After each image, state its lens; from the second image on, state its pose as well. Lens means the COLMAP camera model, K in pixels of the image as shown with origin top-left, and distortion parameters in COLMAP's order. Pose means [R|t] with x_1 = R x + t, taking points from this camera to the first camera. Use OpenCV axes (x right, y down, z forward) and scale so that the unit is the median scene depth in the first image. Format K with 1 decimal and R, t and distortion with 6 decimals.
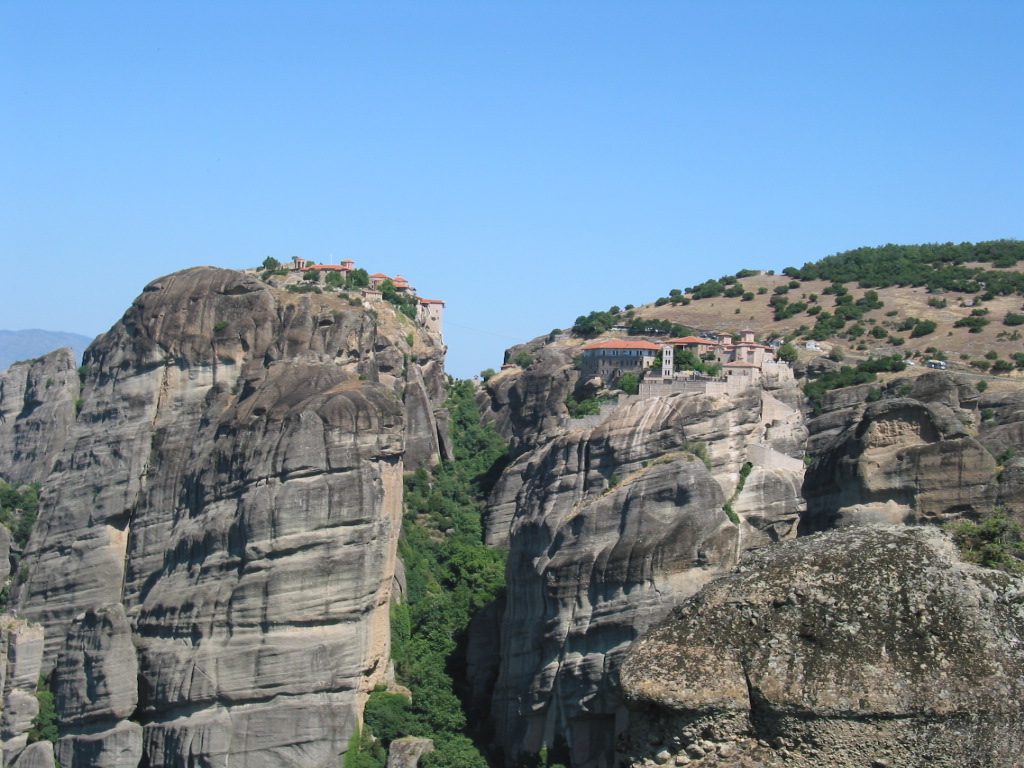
lens RADIAL K [[1808.1, 0, 512.0], [0, 1808.1, 384.0], [0, 0, 1]] dist [0.021510, 0.111643]
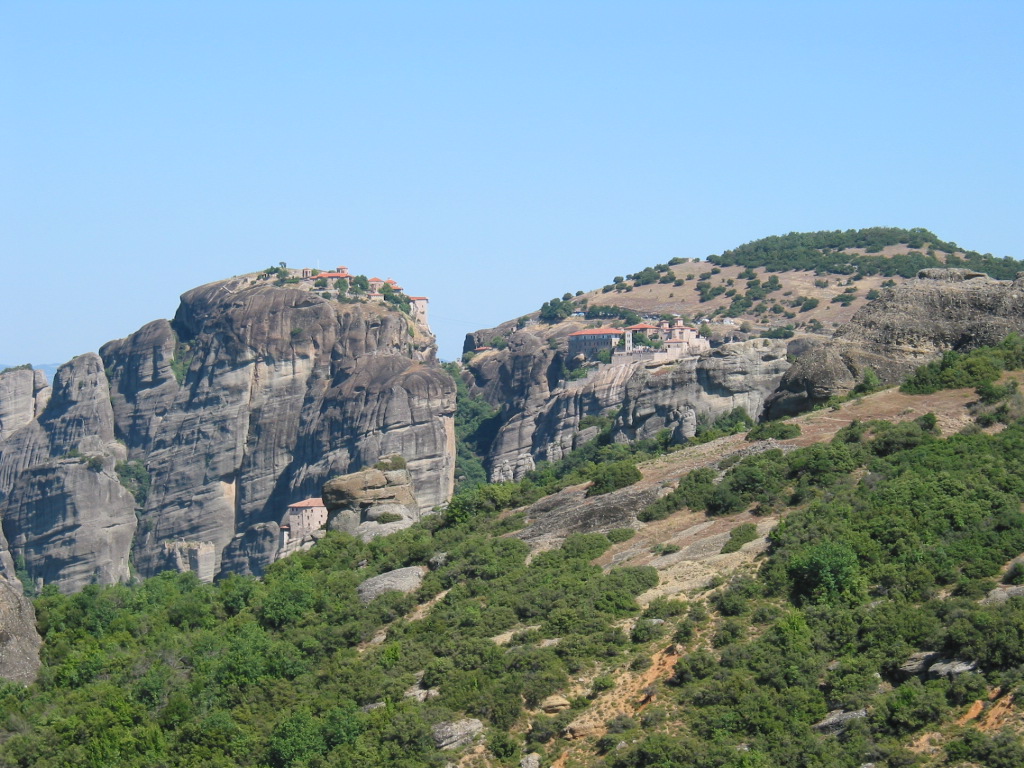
lens RADIAL K [[3004.8, 0, 512.0], [0, 3004.8, 384.0], [0, 0, 1]] dist [0.264660, -0.629796]
pose [[0.996125, -0.054574, 0.068963, -0.153891], [0.054219, 0.998505, 0.007001, 0.000605], [-0.069242, -0.003235, 0.997595, -1.246837]]
